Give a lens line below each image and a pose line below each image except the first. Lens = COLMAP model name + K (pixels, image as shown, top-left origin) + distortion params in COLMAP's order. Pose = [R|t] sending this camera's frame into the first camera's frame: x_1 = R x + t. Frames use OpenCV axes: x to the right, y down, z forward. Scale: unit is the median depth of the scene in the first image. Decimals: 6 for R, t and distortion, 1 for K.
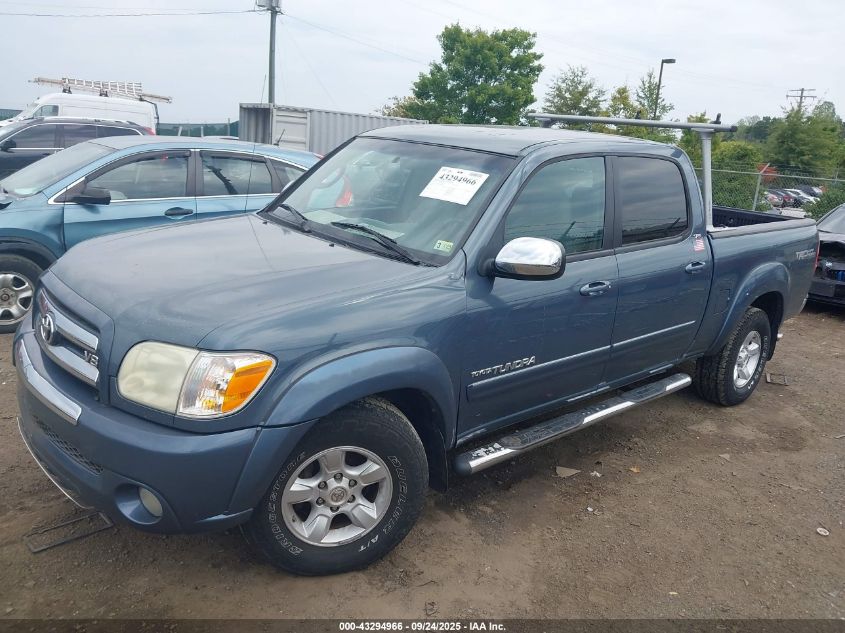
lens RADIAL K [[713.6, 0, 422.5], [0, 713.6, 316.5], [0, 0, 1]] dist [-0.003297, -0.193601]
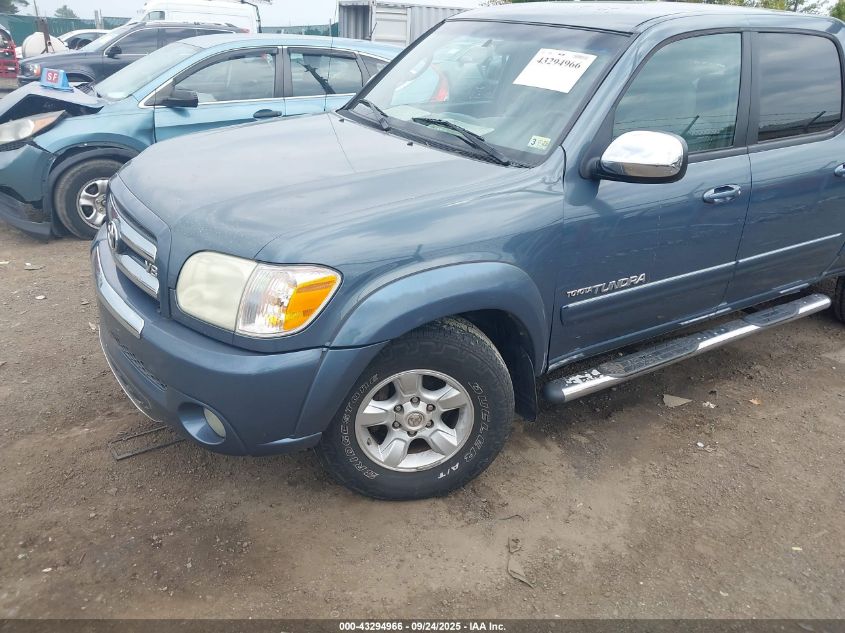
lens RADIAL K [[646.6, 0, 421.9], [0, 646.6, 297.6], [0, 0, 1]] dist [-0.022256, -0.010774]
pose [[0.984755, 0.027268, -0.171795, 0.027918], [-0.006810, 0.992923, 0.118568, -0.005643], [0.173813, -0.115590, 0.977971, 0.191638]]
